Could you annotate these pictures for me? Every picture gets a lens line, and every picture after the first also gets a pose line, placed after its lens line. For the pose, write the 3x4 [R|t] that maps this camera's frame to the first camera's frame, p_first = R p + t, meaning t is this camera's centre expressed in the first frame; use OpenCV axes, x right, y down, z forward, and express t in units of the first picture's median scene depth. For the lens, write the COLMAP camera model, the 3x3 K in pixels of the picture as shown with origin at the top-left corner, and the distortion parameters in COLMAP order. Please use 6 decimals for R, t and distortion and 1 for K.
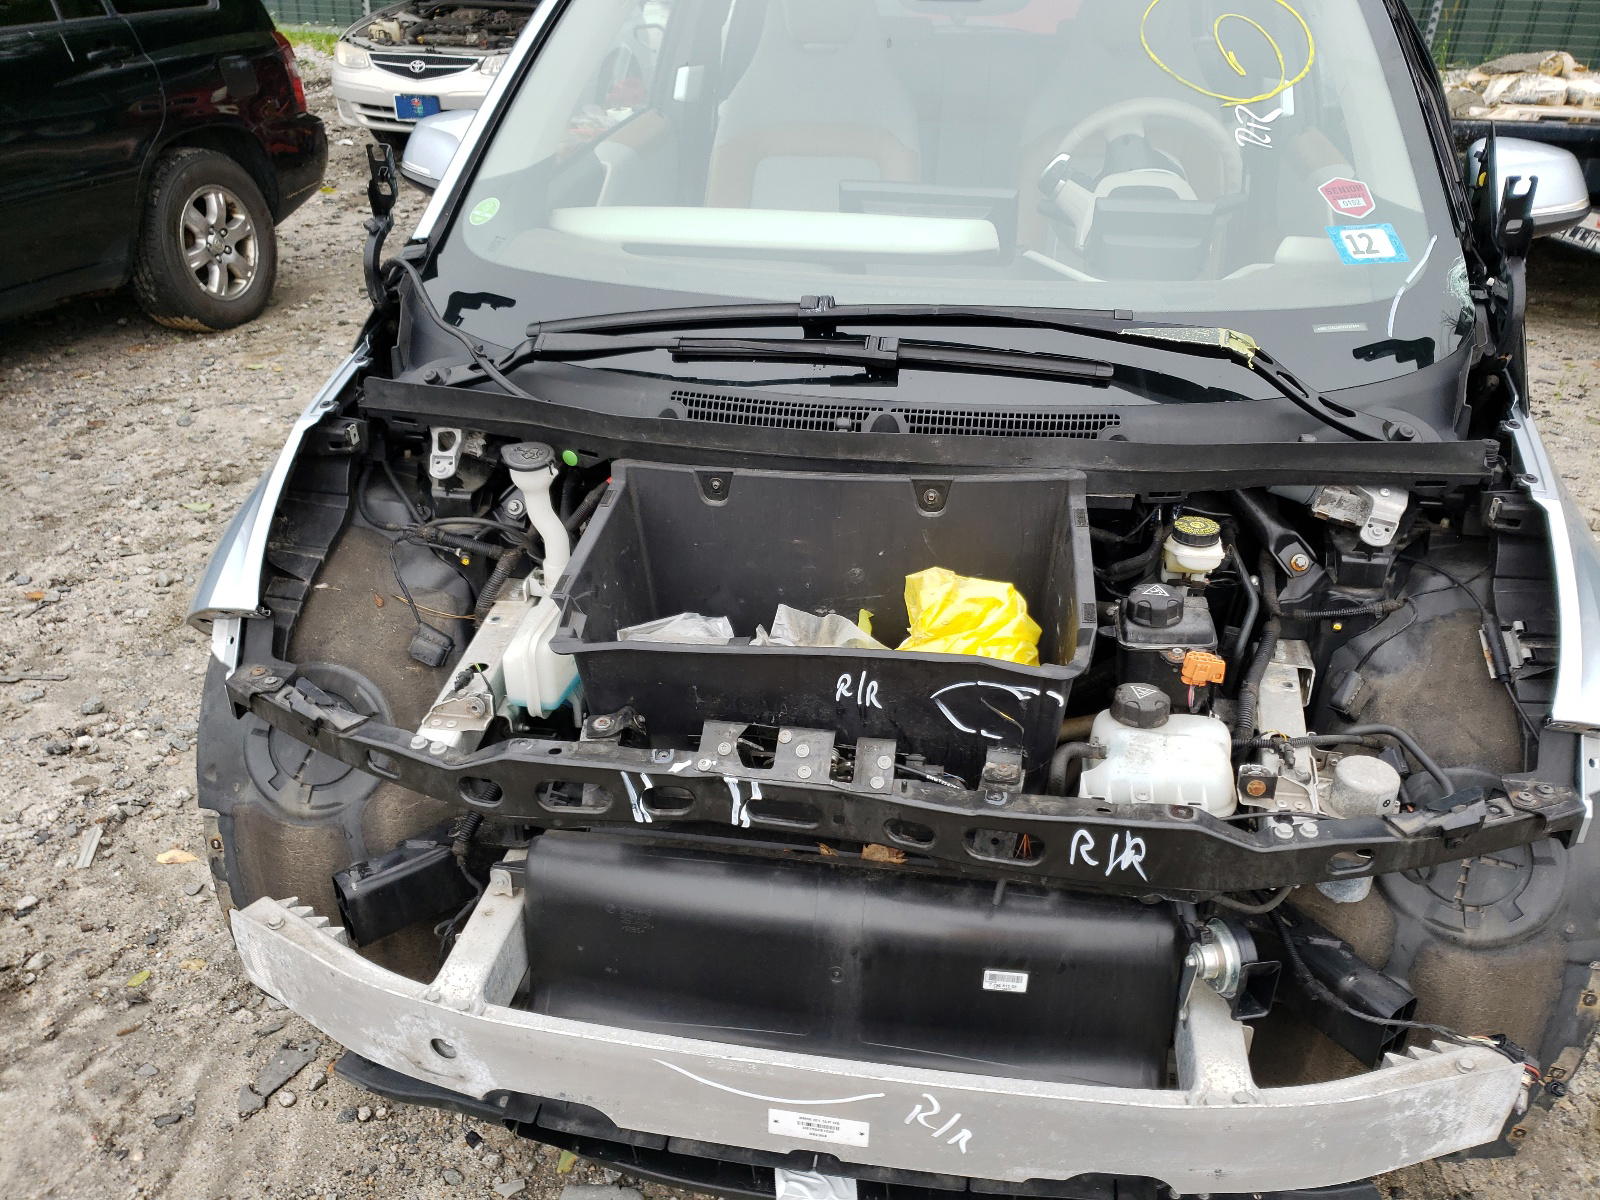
lens RADIAL K [[1173.3, 0, 836.3], [0, 1173.3, 633.9], [0, 0, 1]] dist [0.064218, -0.053937]
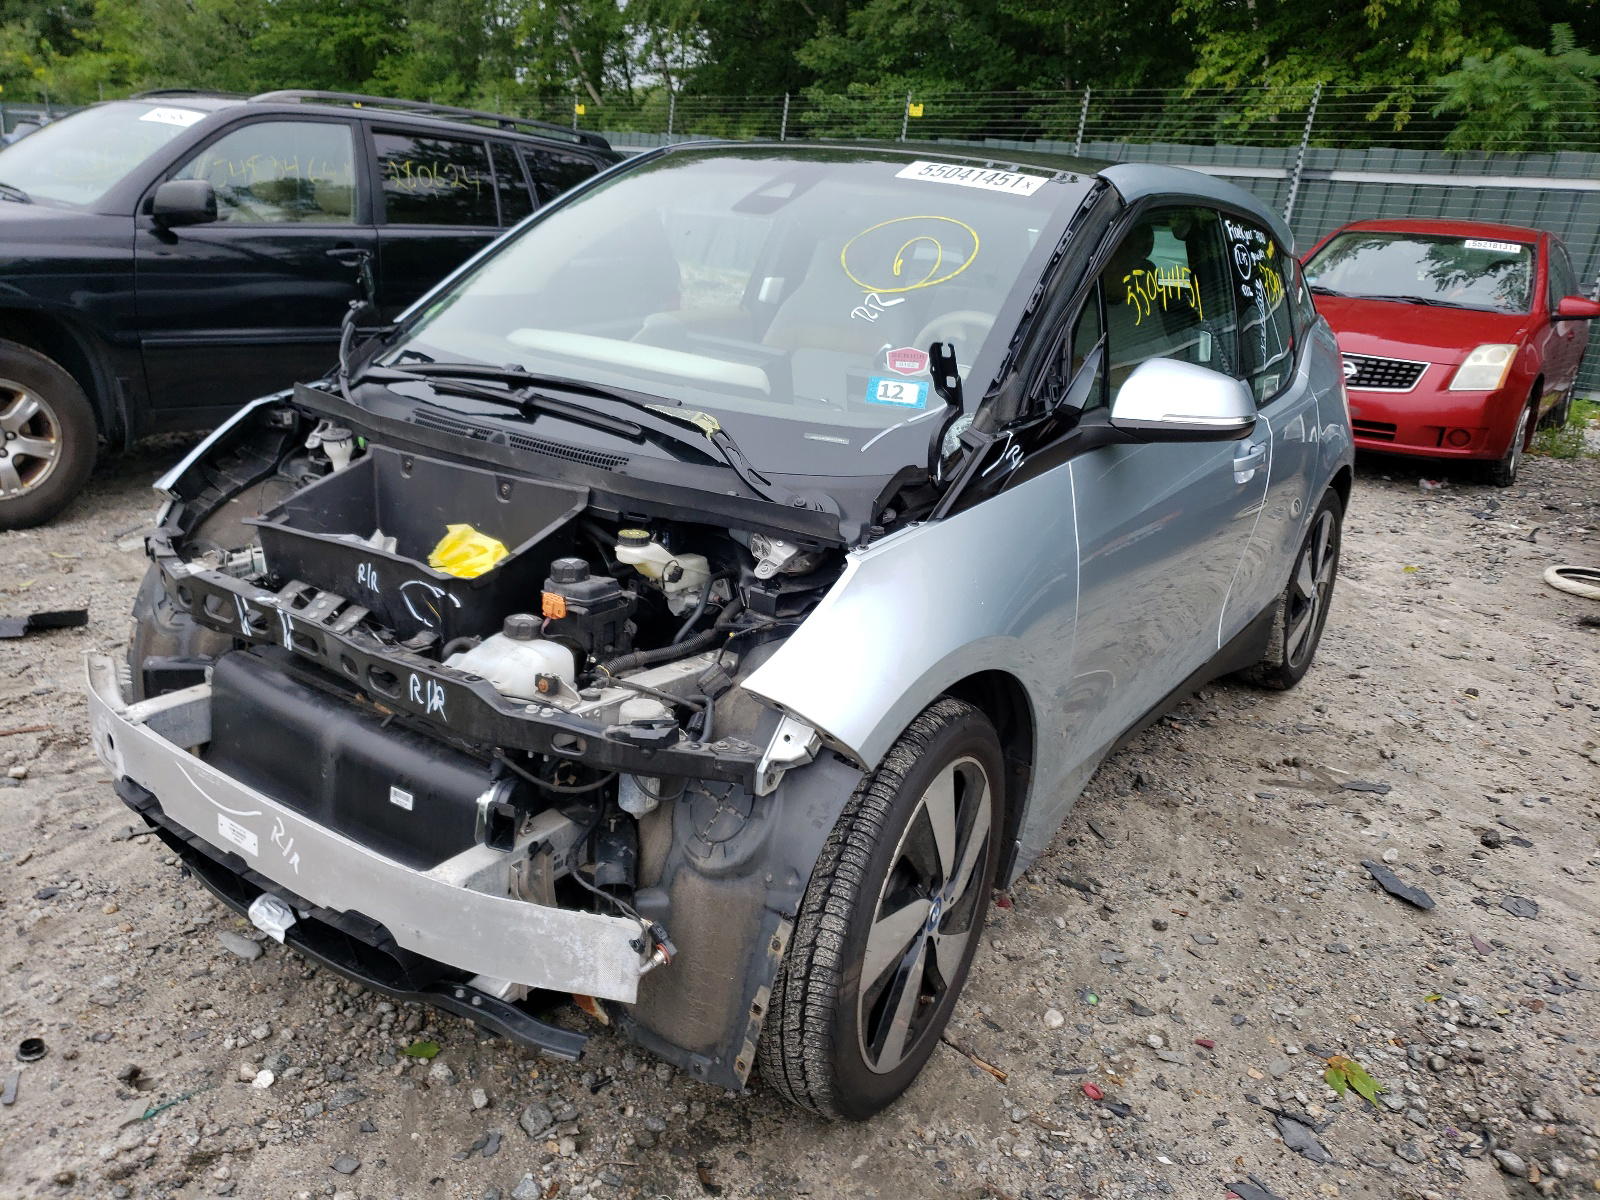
lens RADIAL K [[1200.0, 0, 836.3], [0, 1200.0, 627.1], [0, 0, 1]] dist [0.013333, -0.005187]
pose [[0.903958, 0.202539, -0.376613, 1.037246], [-0.276326, 0.948809, -0.152986, 0.159997], [0.326349, 0.242361, 0.913651, -0.194971]]
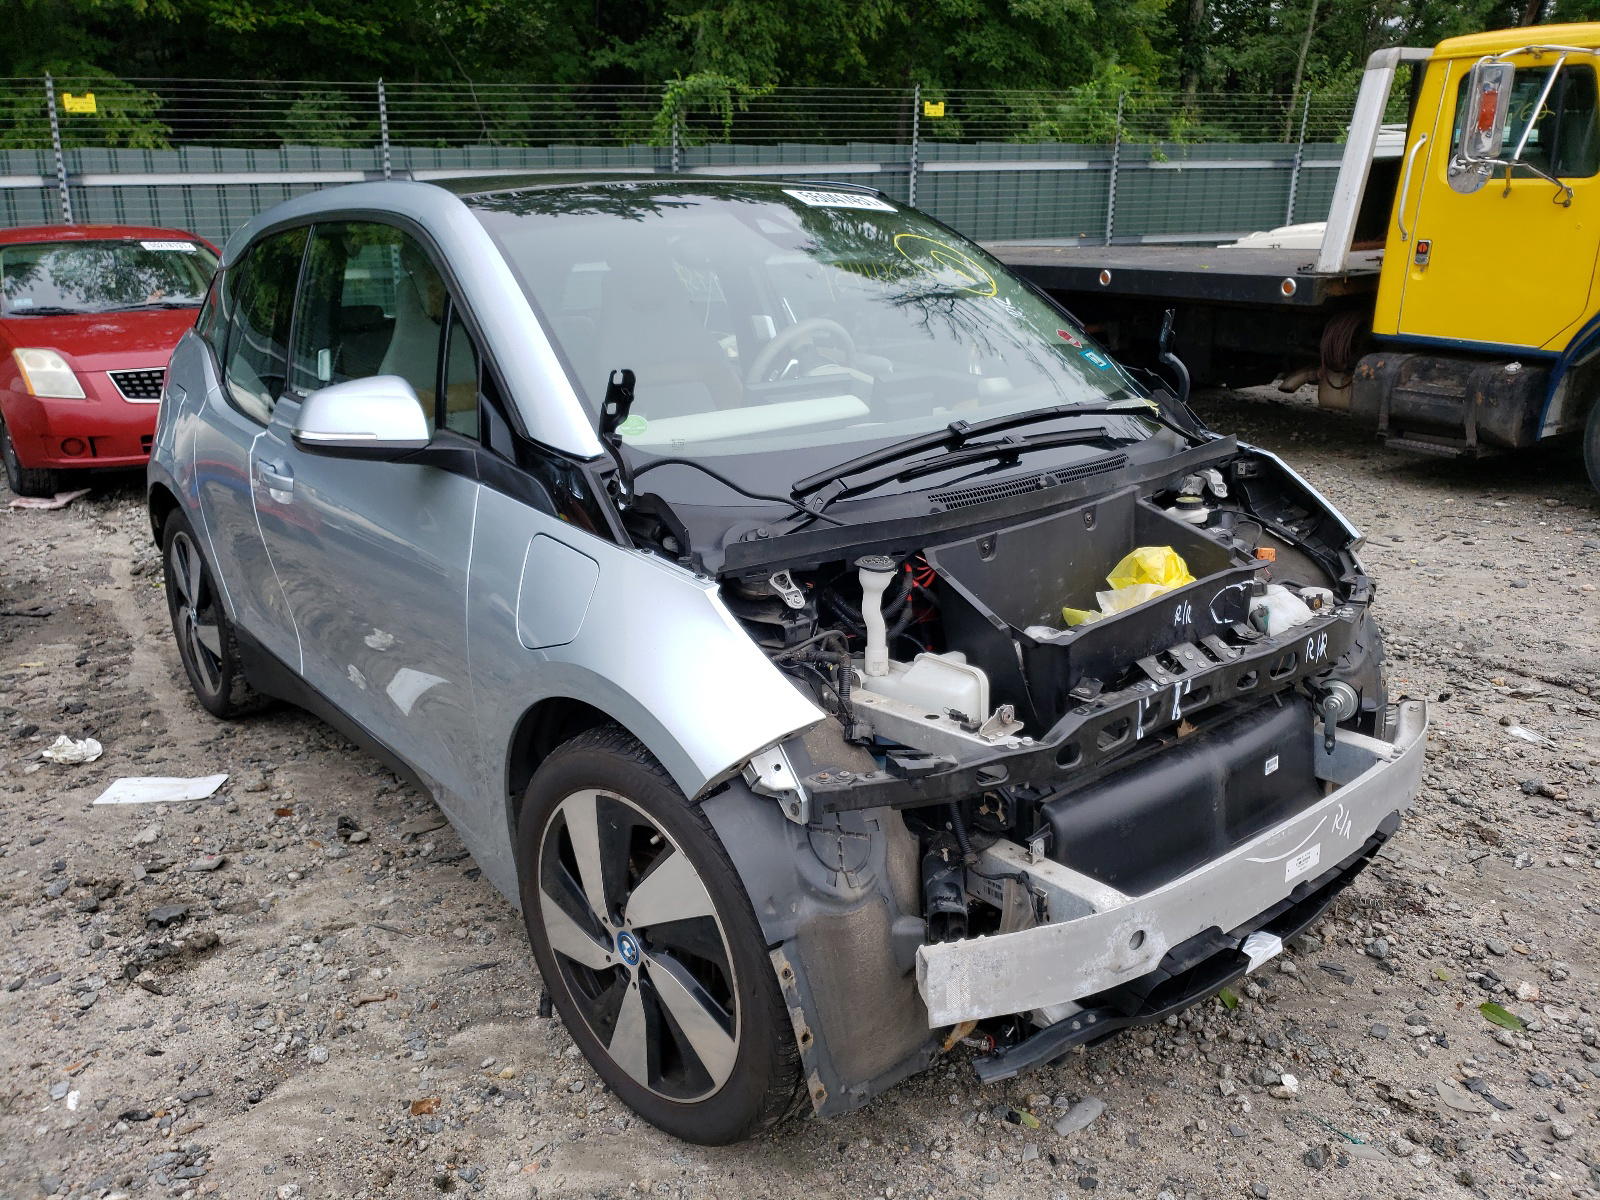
lens RADIAL K [[1196.4, 0, 811.8], [0, 1196.4, 651.6], [0, 0, 1]] dist [0.014568, 0.006141]
pose [[0.675313, -0.269899, 0.686372, -1.284314], [0.403406, 0.914256, -0.037397, -0.043078], [-0.617427, 0.302142, 0.726288, 0.124118]]
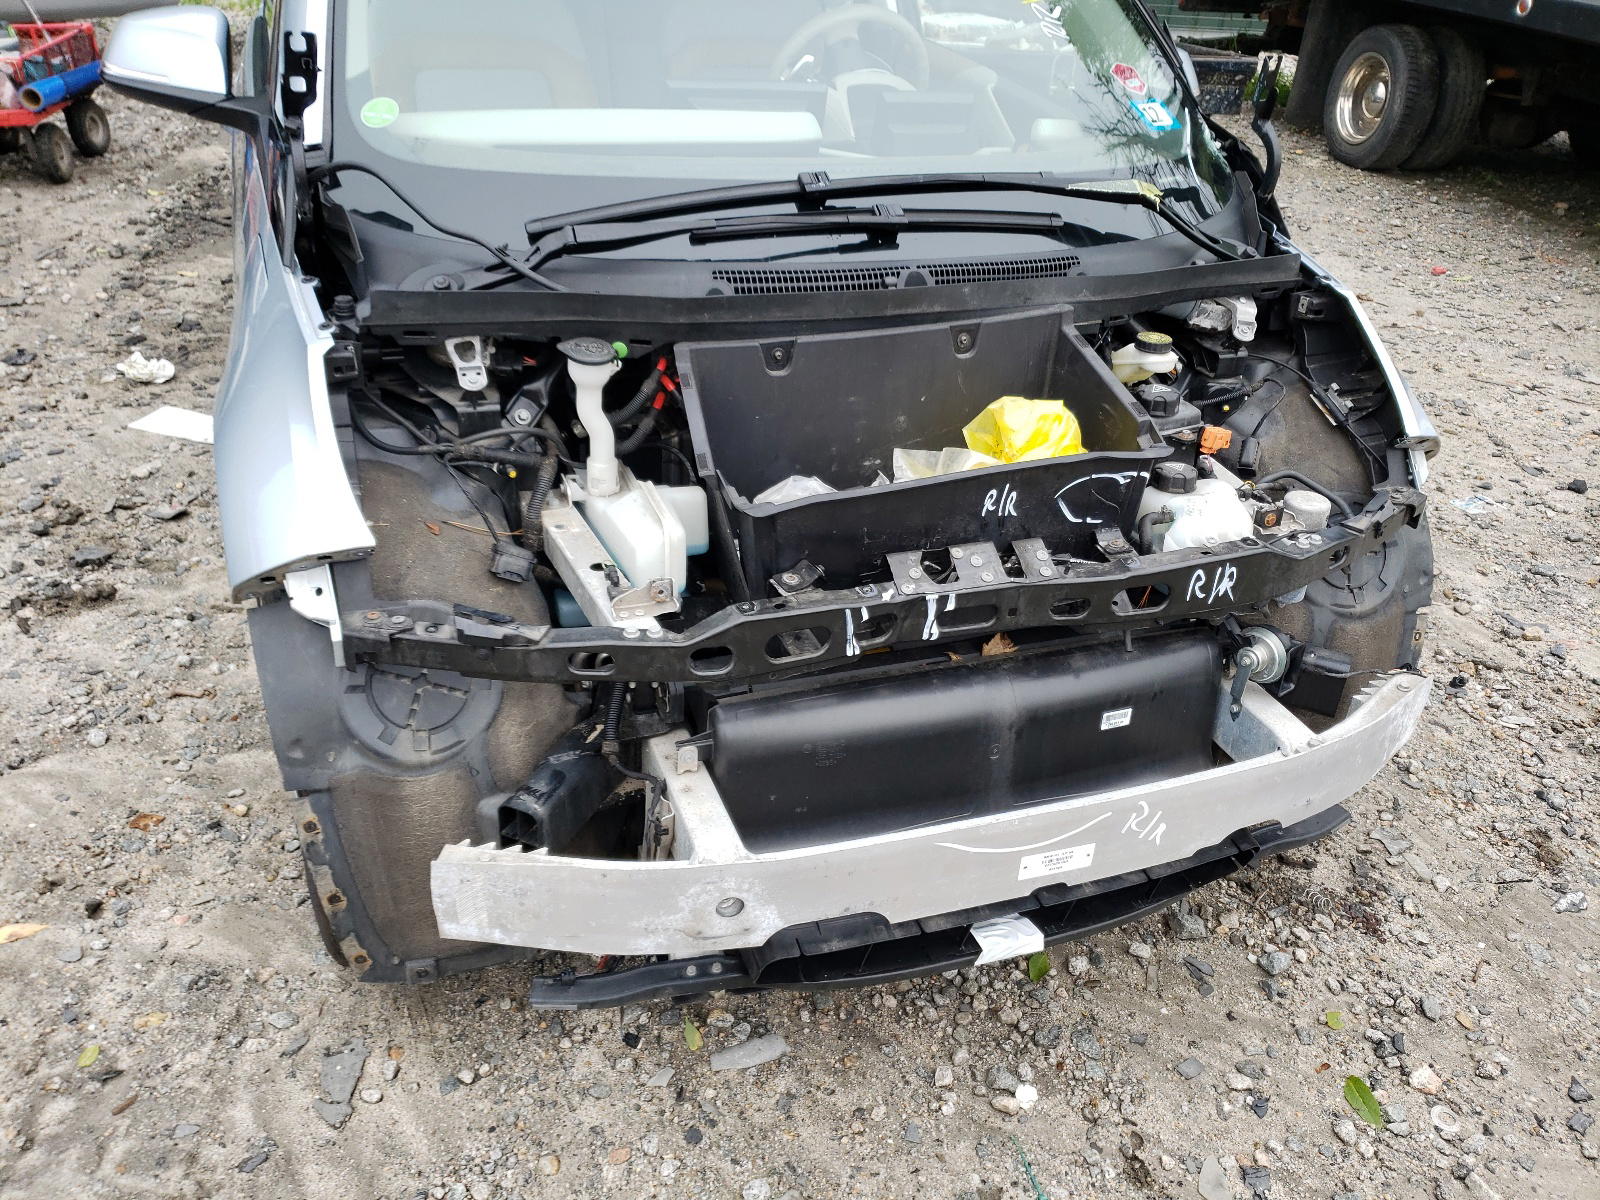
lens RADIAL K [[1200.0, 0, 836.3], [0, 1200.0, 627.1], [0, 0, 1]] dist [0.013333, -0.005187]
pose [[0.876239, -0.214402, 0.431551, -0.586156], [0.194967, 0.976728, 0.089387, 0.027674], [-0.440673, 0.005814, 0.897649, 0.003065]]
